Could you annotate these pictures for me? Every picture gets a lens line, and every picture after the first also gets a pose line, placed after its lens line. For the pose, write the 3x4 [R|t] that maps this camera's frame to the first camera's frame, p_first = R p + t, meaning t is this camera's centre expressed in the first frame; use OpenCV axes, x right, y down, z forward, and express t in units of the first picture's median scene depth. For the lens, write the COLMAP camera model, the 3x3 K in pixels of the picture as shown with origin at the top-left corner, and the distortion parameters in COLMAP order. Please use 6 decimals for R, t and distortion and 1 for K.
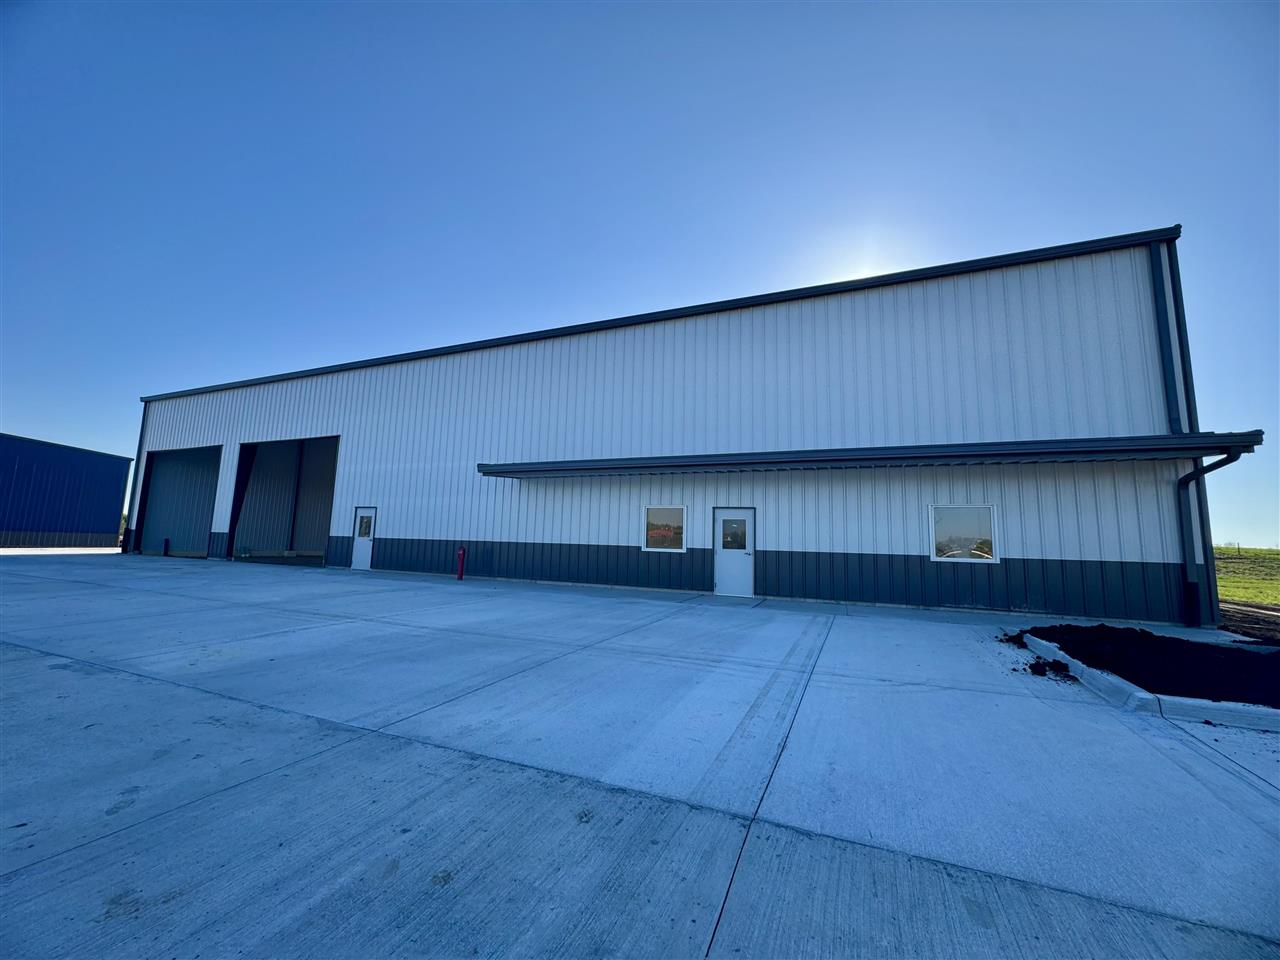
lens RADIAL K [[506.1, 0, 643.8], [0, 506.1, 474.5], [0, 0, 1]] dist [0.005704, 0.000698]
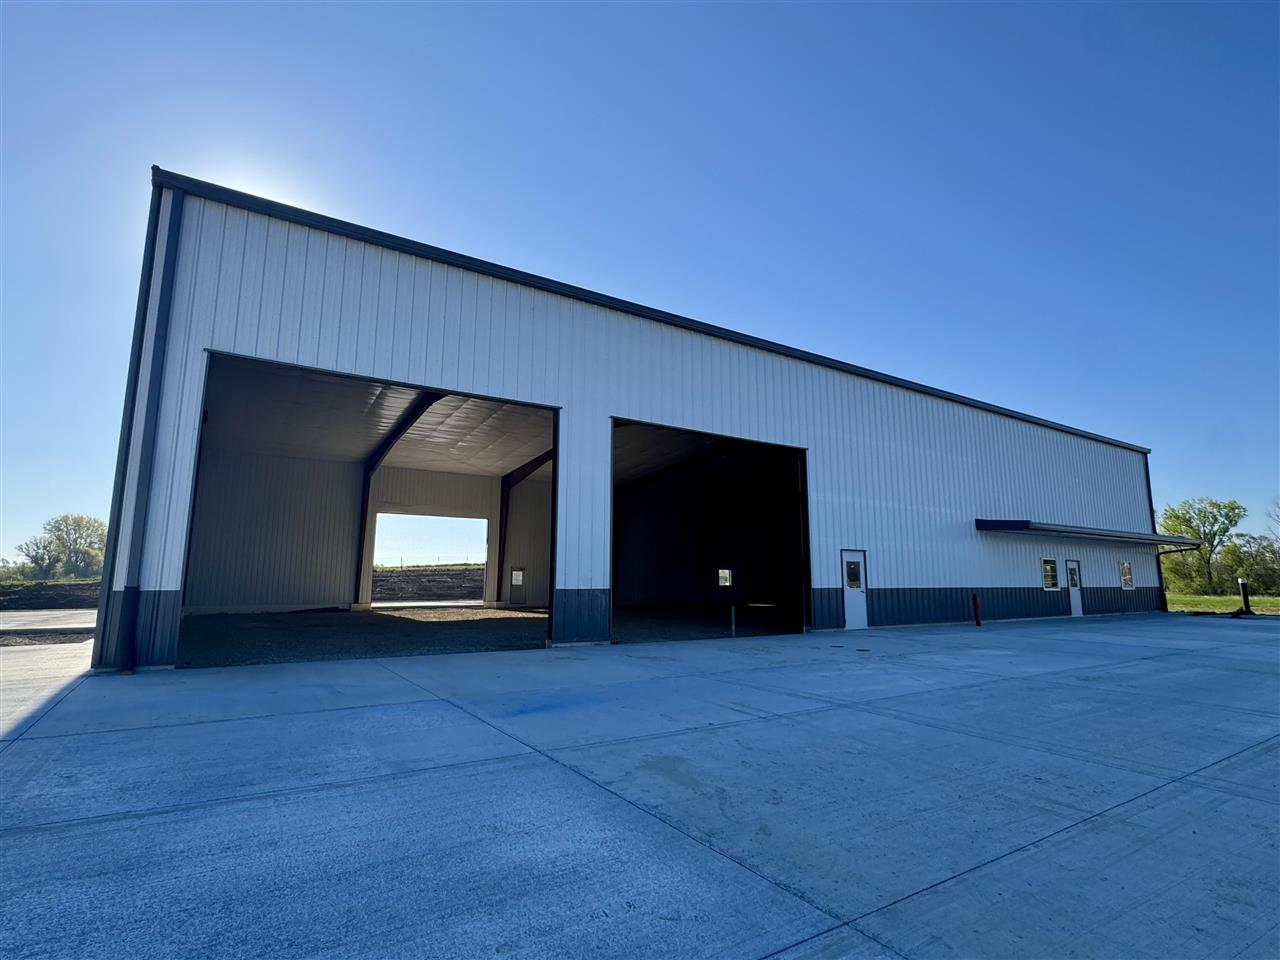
lens RADIAL K [[653.4, 0, 632.1], [0, 653.4, 472.5], [0, 0, 1]] dist [-0.002748, 0.001536]
pose [[0.546728, 0.111738, 0.829821, -2.107858], [-0.099291, 0.992715, -0.068254, 0.063340], [-0.831402, -0.045078, 0.553840, 0.958511]]
